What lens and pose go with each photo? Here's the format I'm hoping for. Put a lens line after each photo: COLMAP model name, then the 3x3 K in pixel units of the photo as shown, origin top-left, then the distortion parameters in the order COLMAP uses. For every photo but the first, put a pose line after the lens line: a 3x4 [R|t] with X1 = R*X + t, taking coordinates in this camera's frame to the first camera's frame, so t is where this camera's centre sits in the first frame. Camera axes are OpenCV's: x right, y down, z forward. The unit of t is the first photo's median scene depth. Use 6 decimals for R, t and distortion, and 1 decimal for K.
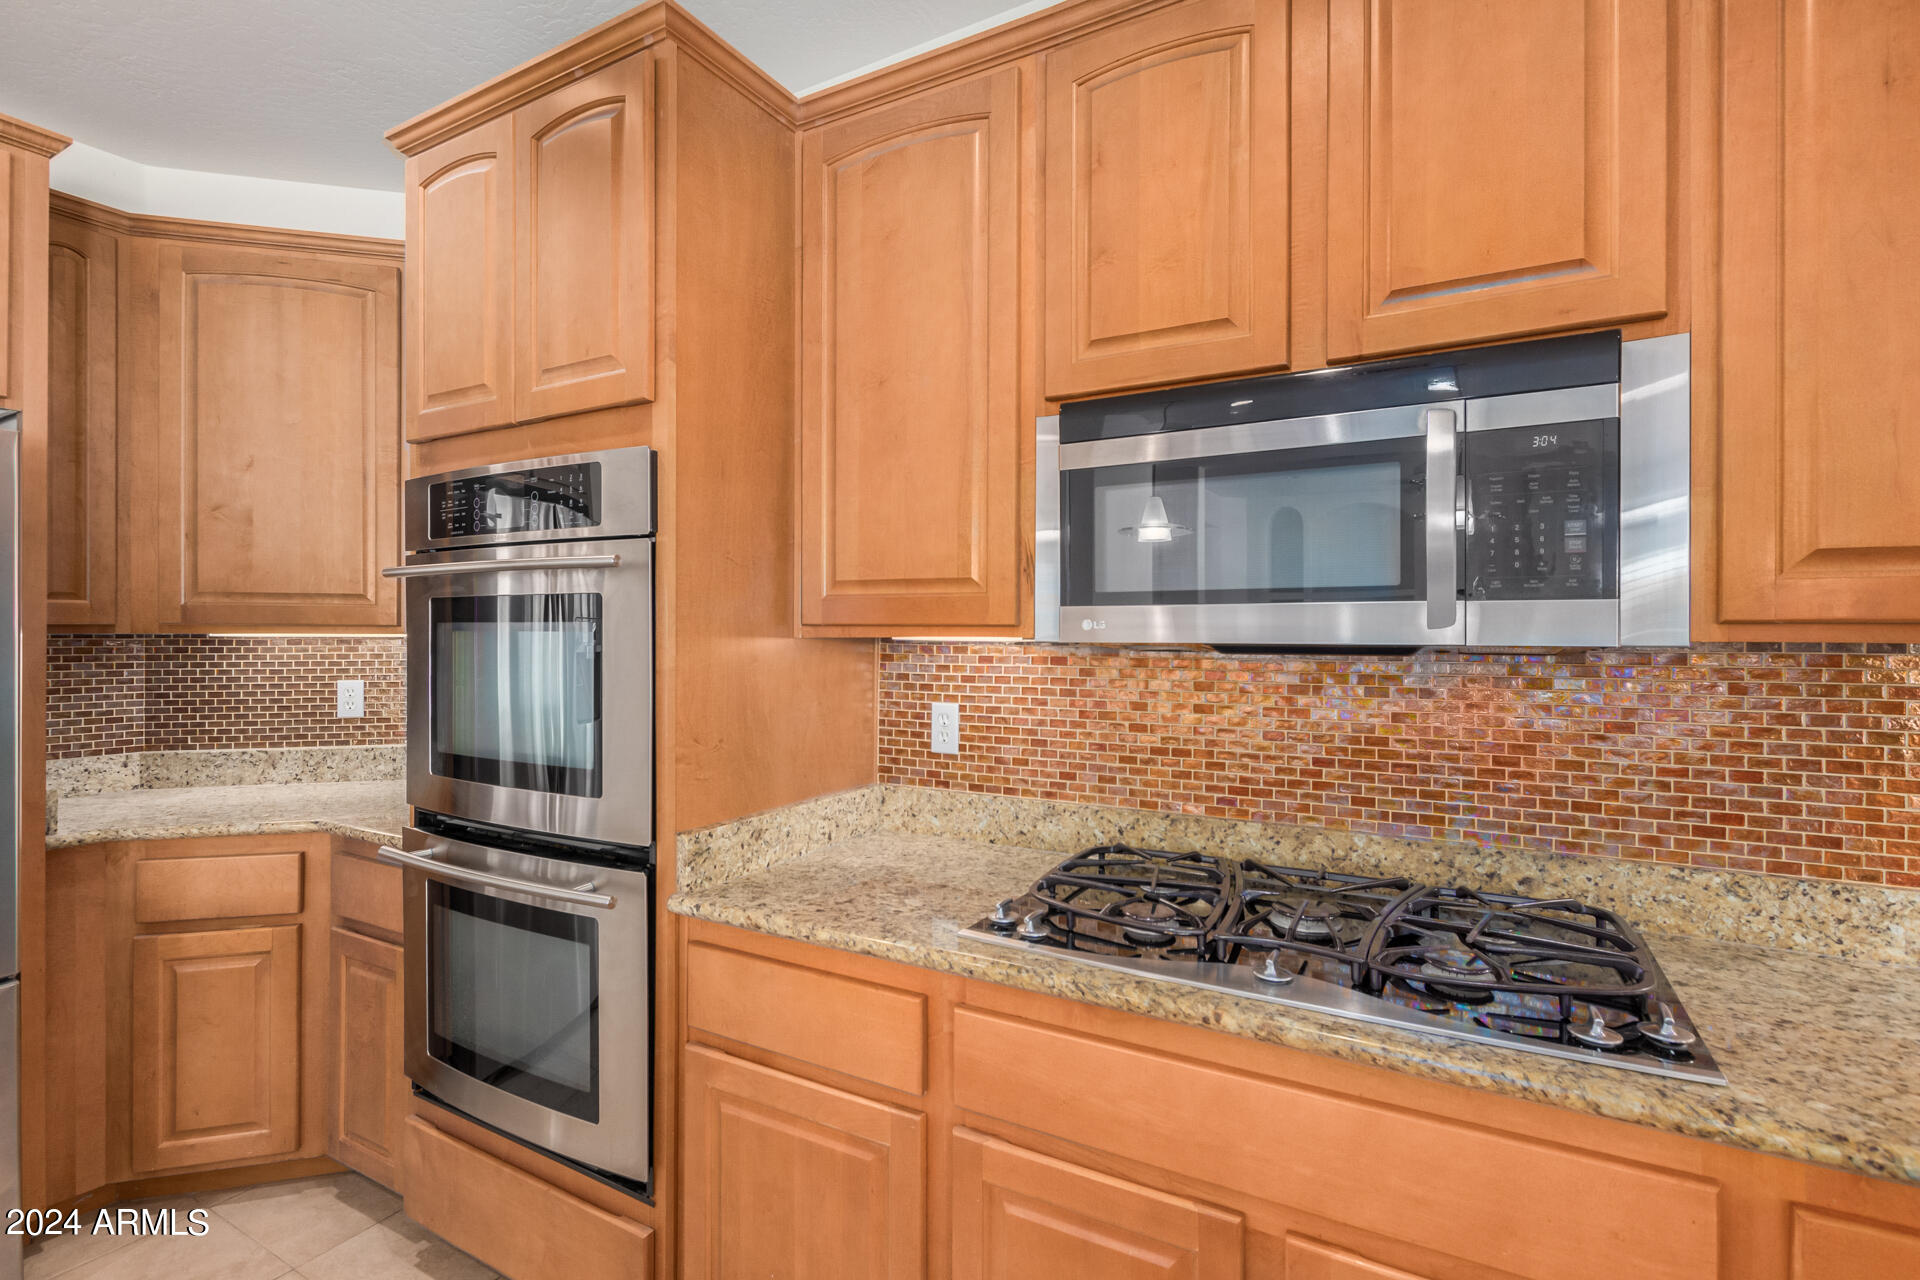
lens RADIAL K [[887.9, 0, 963.5], [0, 887.9, 630.5], [0, 0, 1]] dist [0.003670, -0.002961]
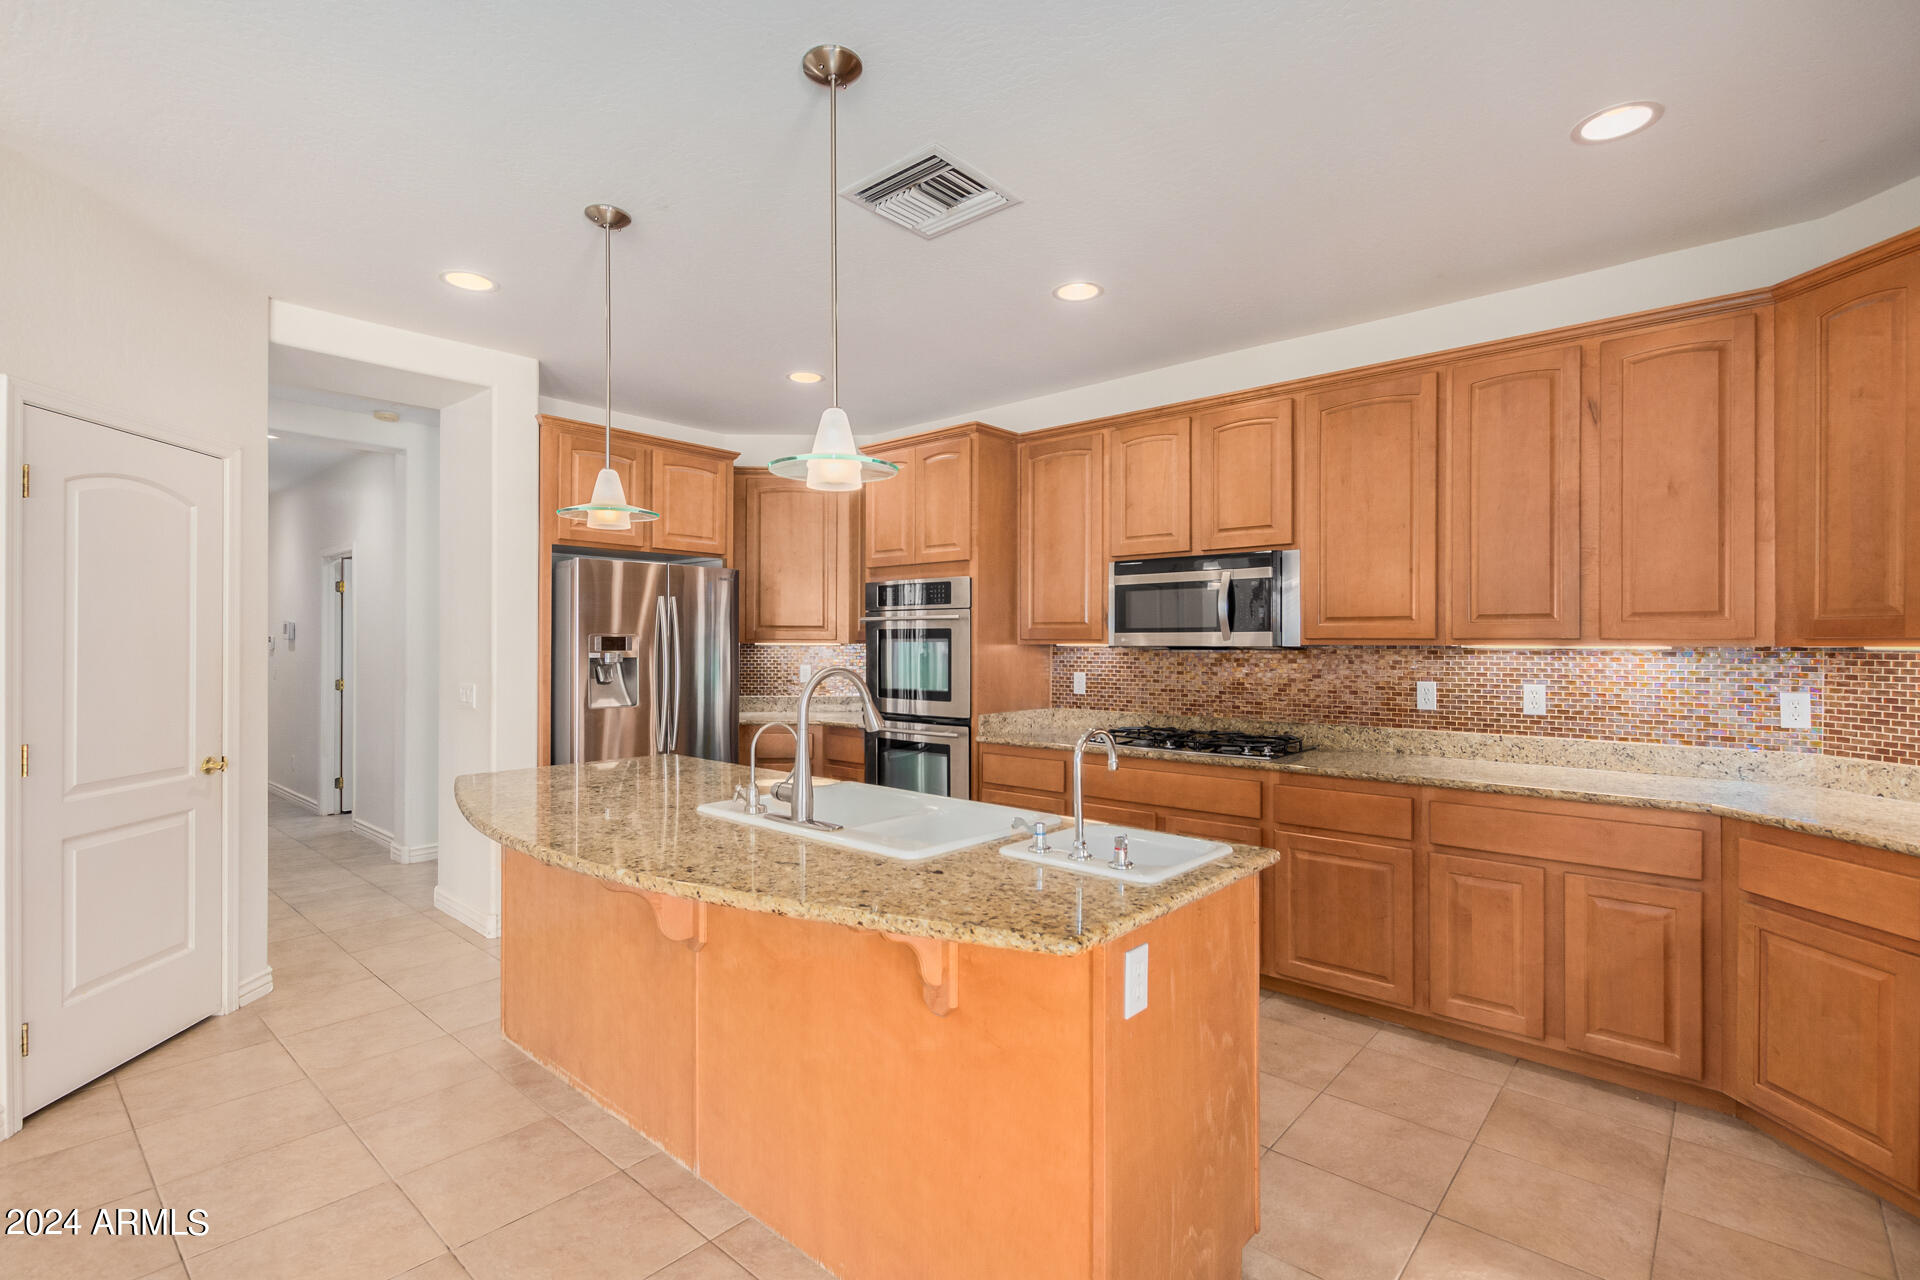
lens RADIAL K [[887.9, 0, 962.7], [0, 887.9, 635.9], [0, 0, 1]] dist [0.003670, -0.002961]
pose [[0.979018, -0.001881, -0.203764, 0.191086], [0.000377, 0.999972, -0.007418, 0.002518], [0.203772, 0.007186, 0.978992, -1.675383]]
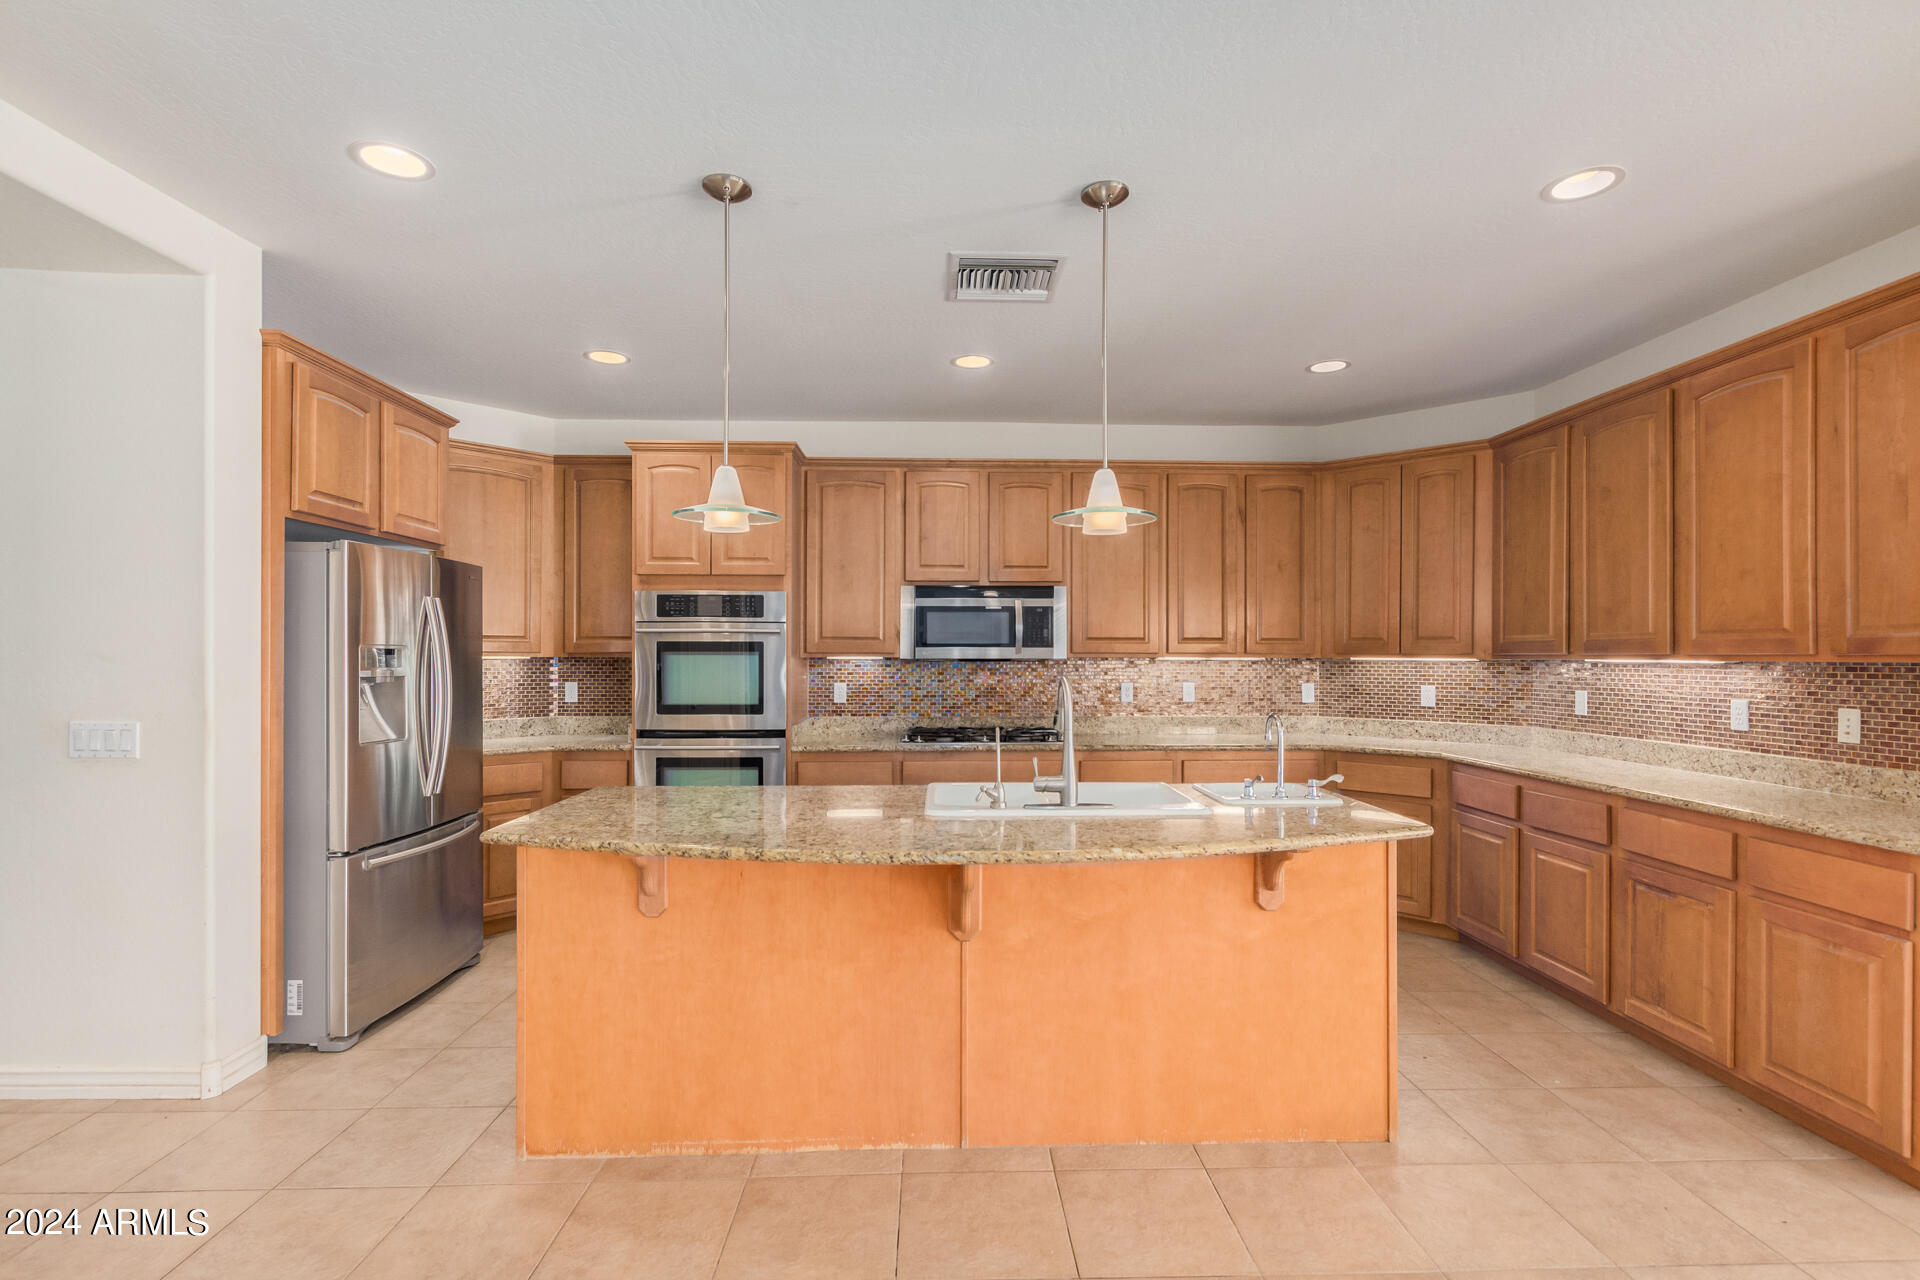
lens RADIAL K [[887.9, 0, 975.7], [0, 887.9, 650.9], [0, 0, 1]] dist [0.003670, -0.002961]
pose [[0.843775, 0.001448, 0.536695, -1.309851], [-0.000274, 0.999997, -0.002268, -0.006637], [-0.536697, 0.001767, 0.843773, -1.684153]]
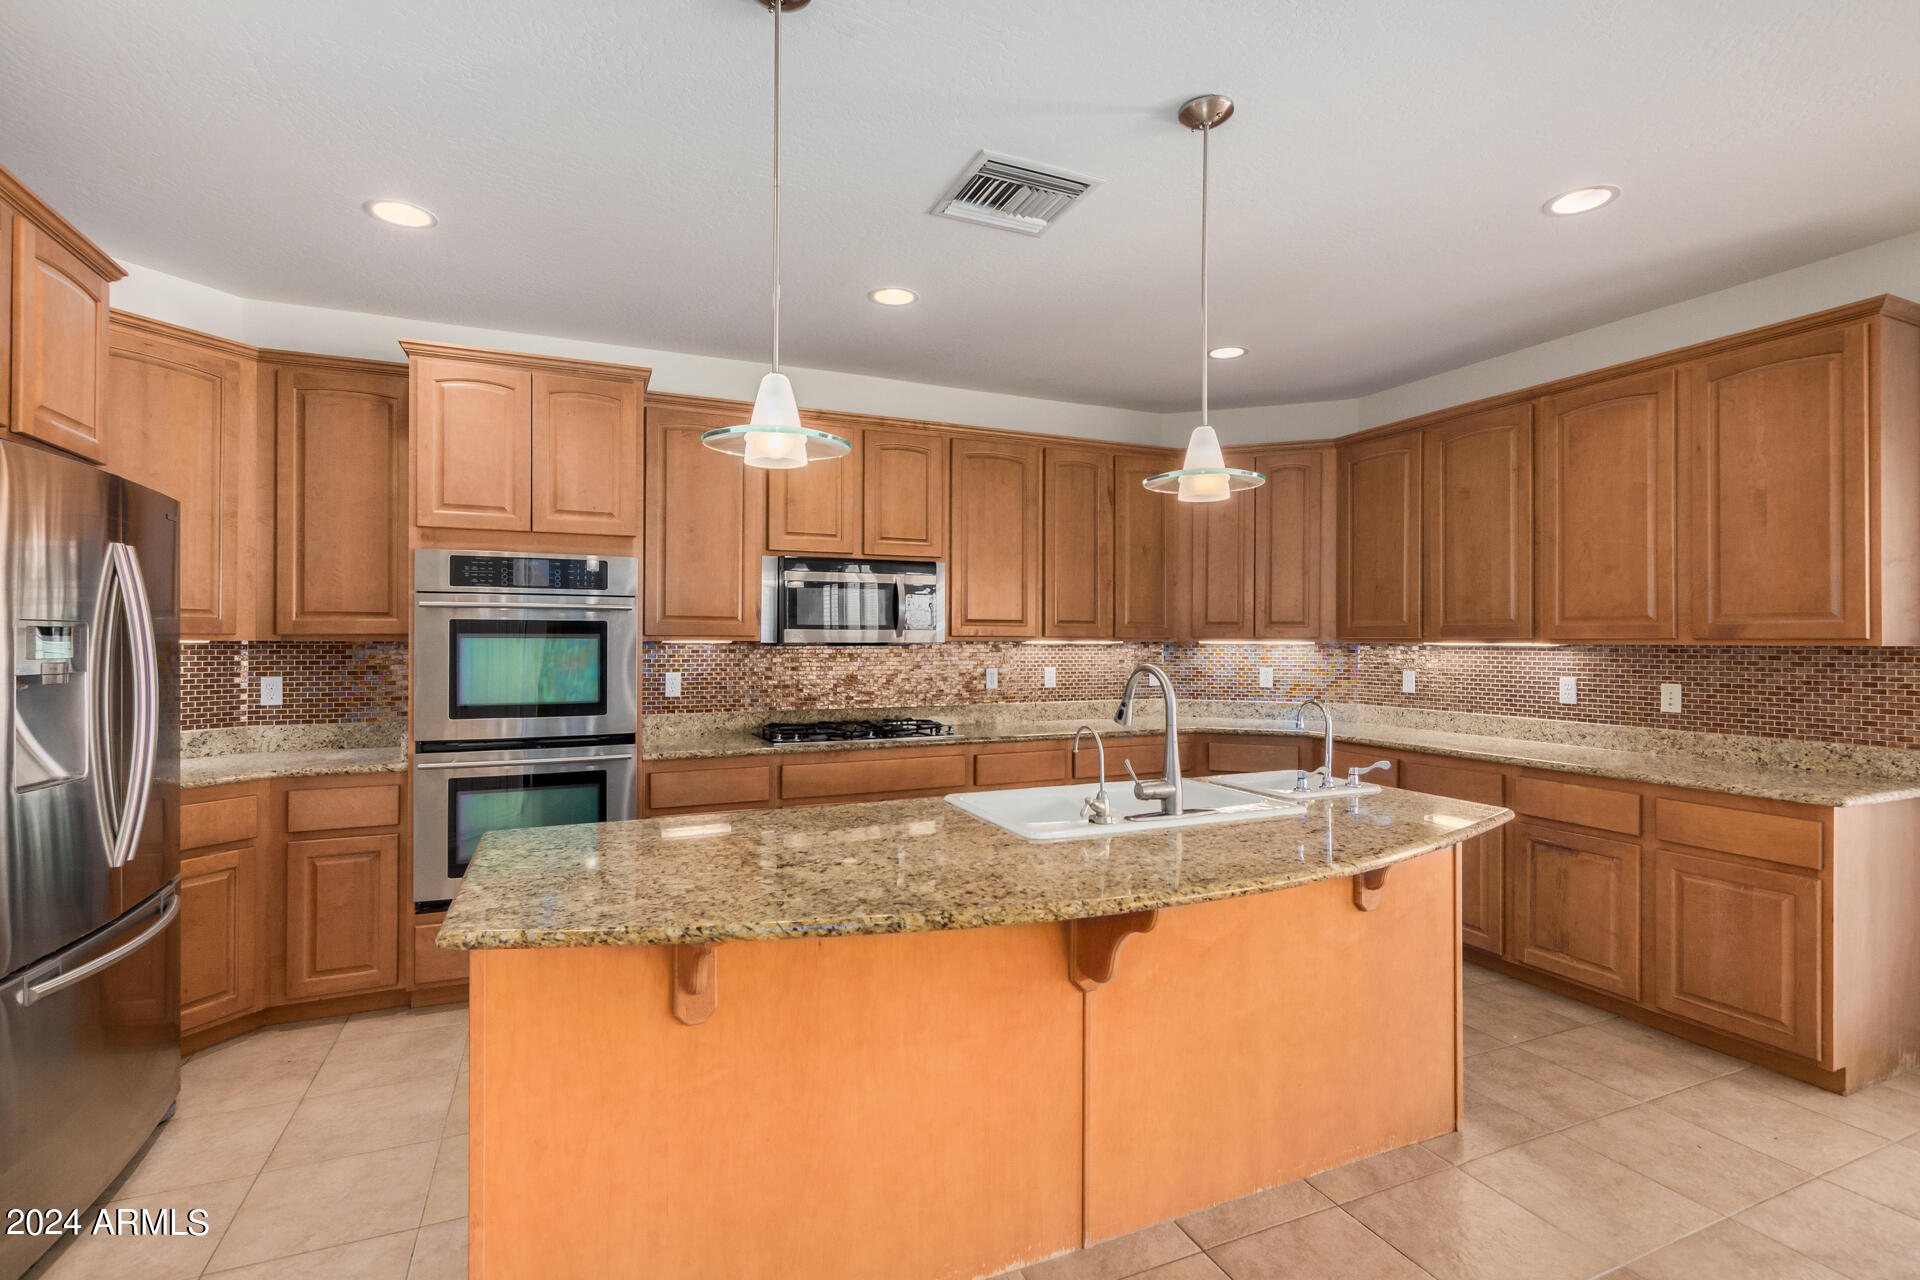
lens RADIAL K [[887.9, 0, 974.4], [0, 887.9, 632.9], [0, 0, 1]] dist [0.003670, -0.002961]
pose [[0.584670, 0.005551, 0.811252, -1.602215], [-0.002025, 0.999983, -0.005383, -0.002773], [-0.811268, 0.001505, 0.584672, -0.981712]]
